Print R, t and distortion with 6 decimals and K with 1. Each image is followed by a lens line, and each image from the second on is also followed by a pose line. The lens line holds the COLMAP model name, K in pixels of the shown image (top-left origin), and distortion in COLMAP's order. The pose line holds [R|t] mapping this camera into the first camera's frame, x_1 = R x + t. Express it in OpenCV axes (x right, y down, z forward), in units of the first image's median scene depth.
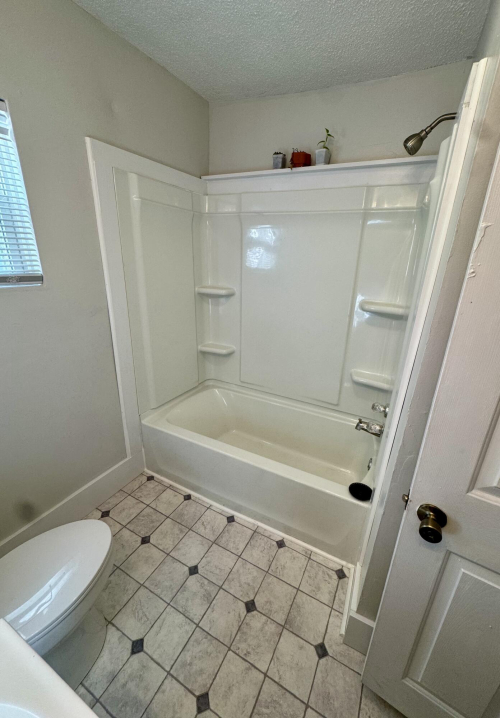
lens RADIAL K [[290.5, 0, 270.7], [0, 290.5, 361.7], [0, 0, 1]] dist [0.004184, 0.000316]
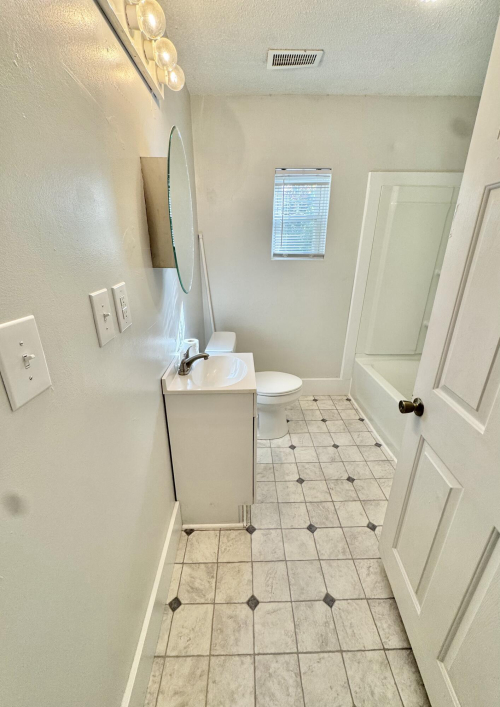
lens RADIAL K [[270.5, 0, 250.7], [0, 270.5, 360.9], [0, 0, 1]] dist [-0.017635, 0.000563]
pose [[0.472223, 0.305628, -0.826800, 0.490303], [-0.280348, 0.941339, 0.187848, 0.121724], [0.835710, 0.143086, 0.530203, -0.179445]]
